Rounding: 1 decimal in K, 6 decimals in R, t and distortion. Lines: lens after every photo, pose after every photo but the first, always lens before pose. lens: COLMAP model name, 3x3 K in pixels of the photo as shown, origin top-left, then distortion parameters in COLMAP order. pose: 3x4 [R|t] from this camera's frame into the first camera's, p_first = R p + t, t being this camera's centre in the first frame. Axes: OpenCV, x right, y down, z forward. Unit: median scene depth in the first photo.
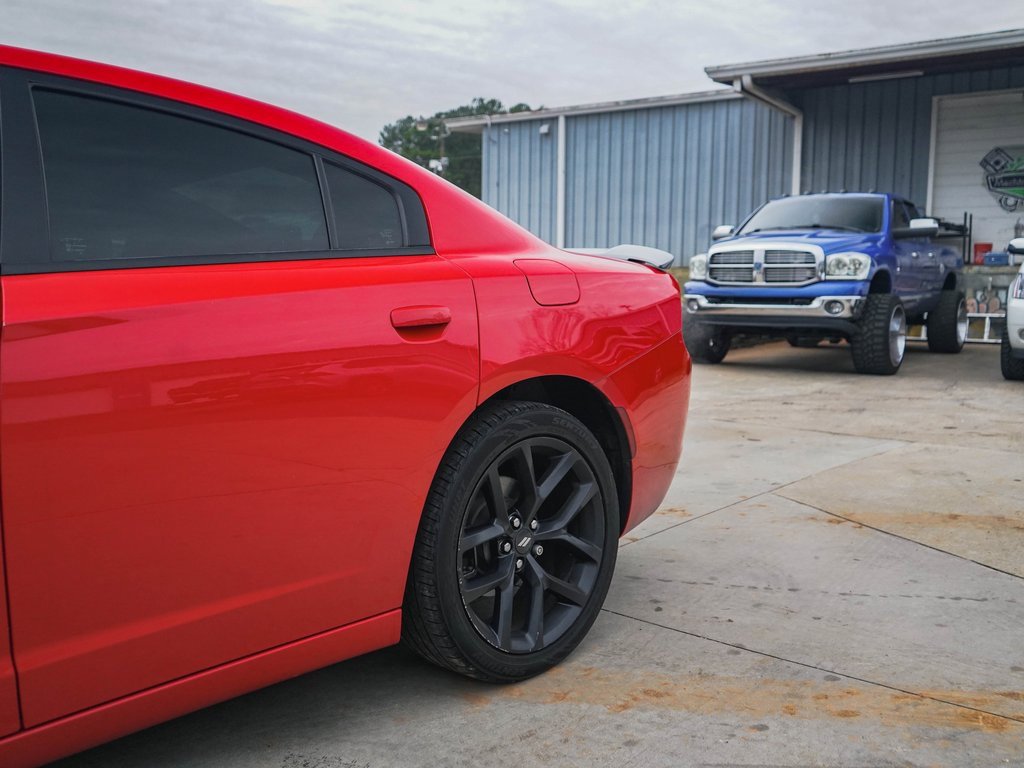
lens RADIAL K [[926.9, 0, 512.0], [0, 926.9, 384.0], [0, 0, 1]] dist [-0.012110, 0.020594]
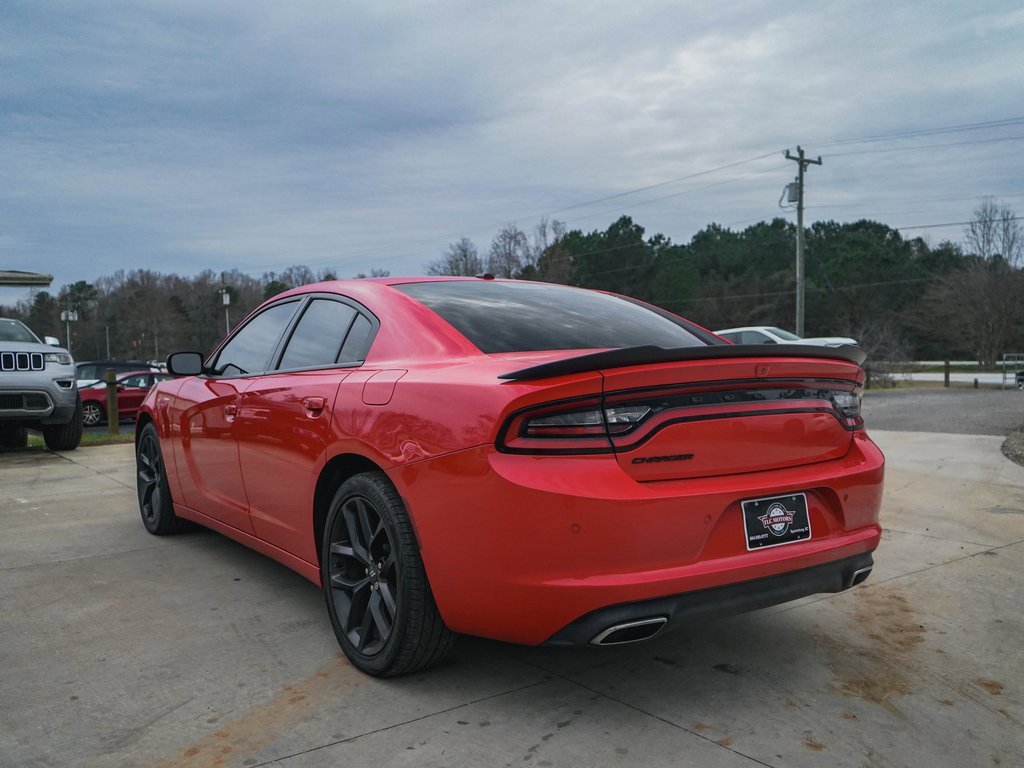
lens RADIAL K [[926.9, 0, 512.0], [0, 926.9, 384.0], [0, 0, 1]] dist [-0.012110, 0.020594]
pose [[-0.199431, 0.049920, -0.978639, 1.297317], [-0.090433, 0.993502, 0.069106, -0.221517], [0.975730, 0.102283, -0.193621, 1.434059]]
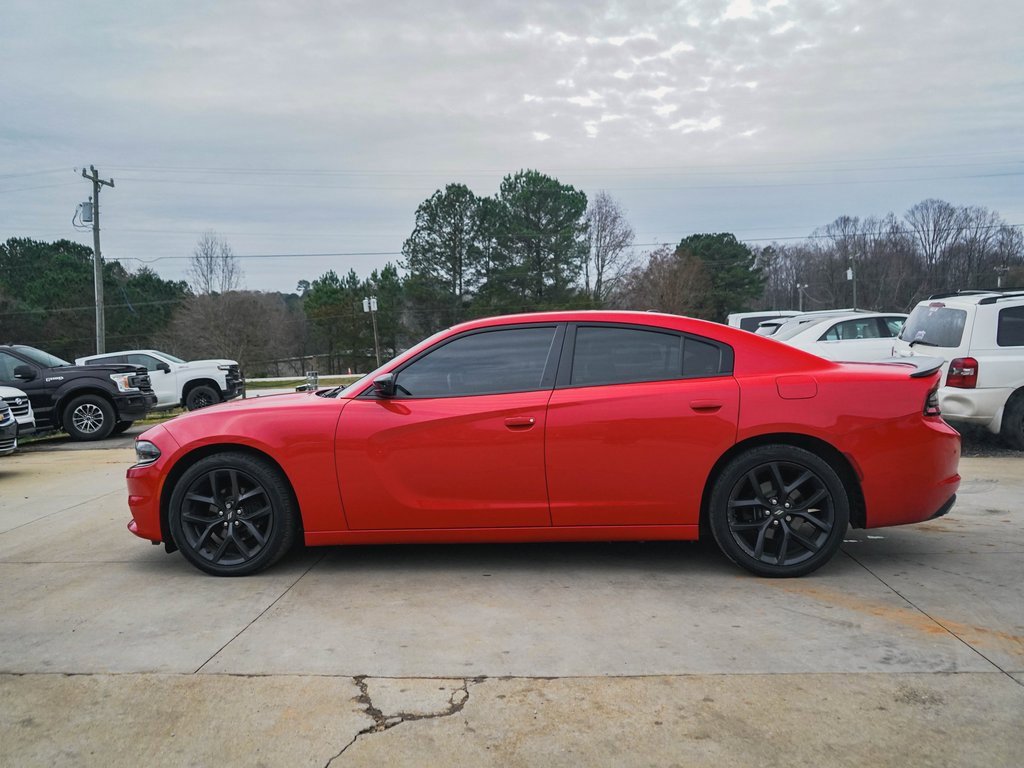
lens RADIAL K [[926.9, 0, 512.0], [0, 926.9, 384.0], [0, 0, 1]] dist [-0.012110, 0.020594]
pose [[0.599880, 0.017929, -0.799889, 1.301180], [-0.059260, 0.997998, -0.022073, -0.034587], [0.797892, 0.060643, 0.599742, -0.730398]]
